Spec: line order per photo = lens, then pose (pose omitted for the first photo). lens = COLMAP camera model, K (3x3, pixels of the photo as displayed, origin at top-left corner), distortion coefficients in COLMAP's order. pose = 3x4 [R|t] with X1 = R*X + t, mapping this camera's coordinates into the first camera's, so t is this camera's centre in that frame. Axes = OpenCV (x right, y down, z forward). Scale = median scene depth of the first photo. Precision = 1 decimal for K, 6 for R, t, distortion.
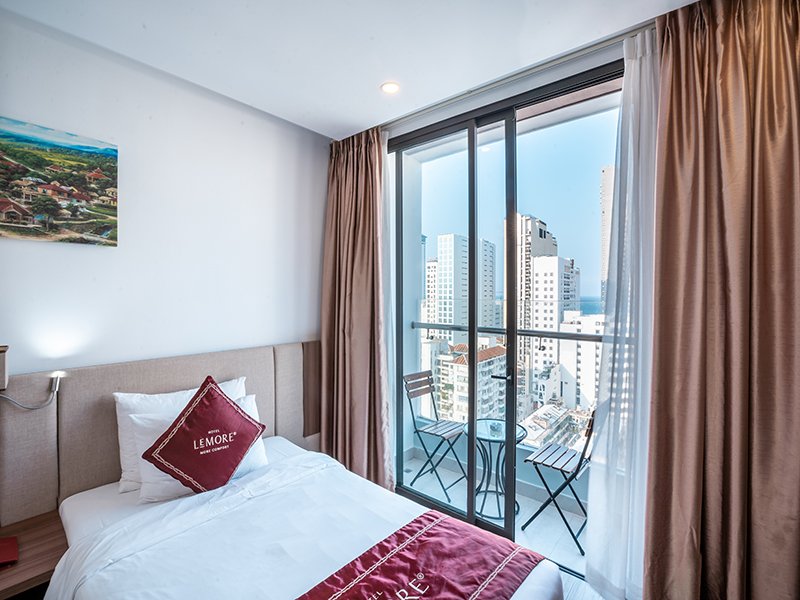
lens RADIAL K [[365.1, 0, 401.5], [0, 365.1, 296.6], [0, 0, 1]] dist [-0.044128, 0.012227]
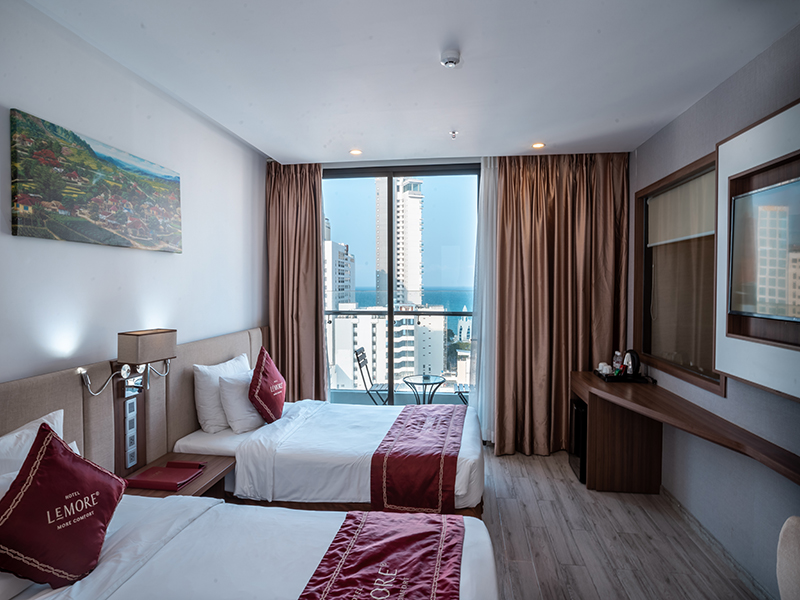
lens RADIAL K [[455.3, 0, 406.1], [0, 455.3, 296.3], [0, 0, 1]] dist [-0.018999, 0.002454]
pose [[0.839594, -0.020932, 0.542811, -1.019771], [0.011124, 0.999710, 0.021345, -0.011066], [-0.543100, -0.011883, 0.839584, -0.820759]]
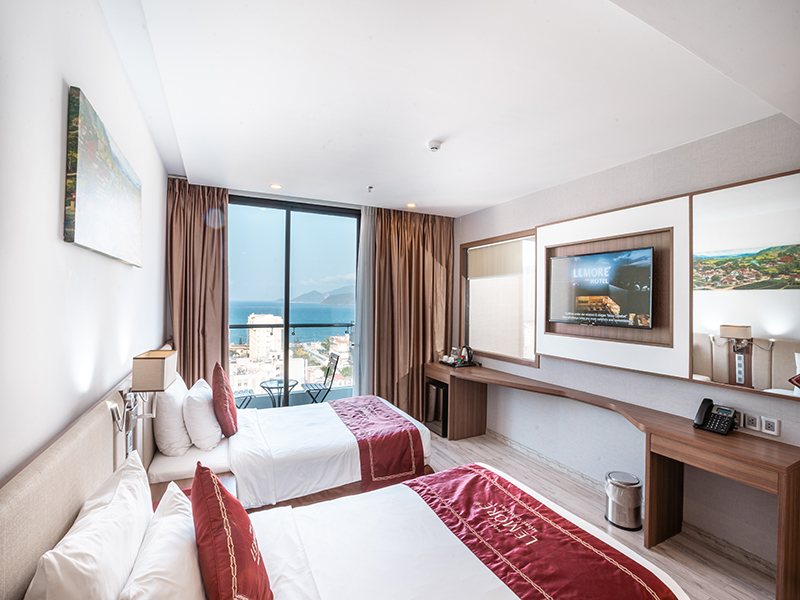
lens RADIAL K [[365.1, 0, 401.5], [0, 365.1, 296.6], [0, 0, 1]] dist [-0.044128, 0.012227]
pose [[0.390163, 0.008181, 0.920710, -1.582459], [-0.000373, 0.999962, -0.008727, -0.033608], [-0.920746, 0.003062, 0.390151, -0.268336]]
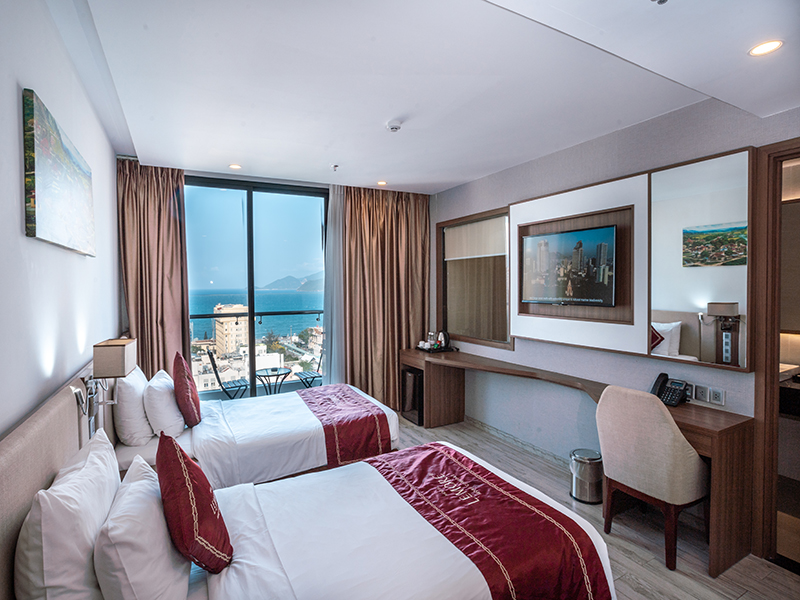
lens RADIAL K [[414.2, 0, 403.7], [0, 414.2, 290.0], [0, 0, 1]] dist [-0.041122, 0.019310]
pose [[0.358117, -0.022542, 0.933405, -1.716138], [0.022084, 0.999633, 0.015668, -0.030026], [-0.933416, 0.015002, 0.358483, -0.434031]]
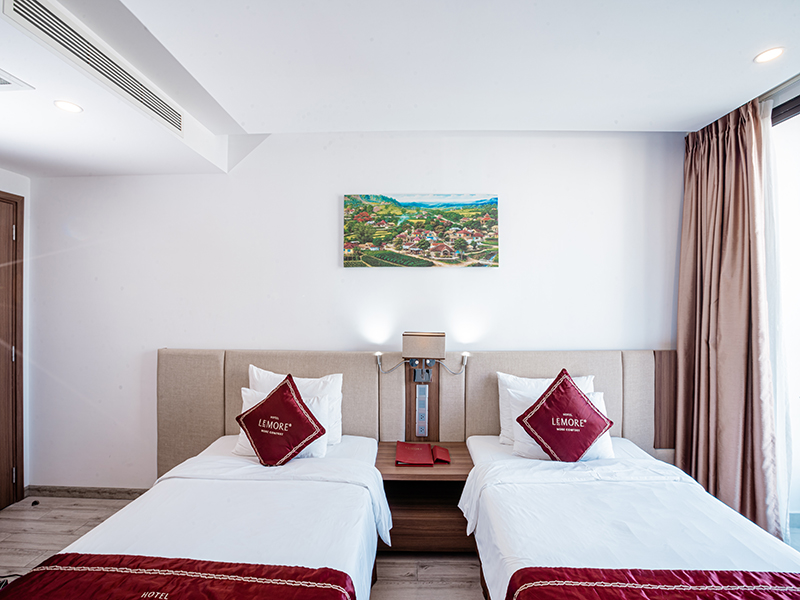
lens RADIAL K [[365.1, 0, 401.5], [0, 365.1, 296.6], [0, 0, 1]] dist [-0.044128, 0.012227]
pose [[0.633922, -0.008338, -0.773352, 0.061187], [-0.003473, 0.999901, -0.013628, -0.003551], [0.773389, 0.011325, 0.633830, -0.195422]]
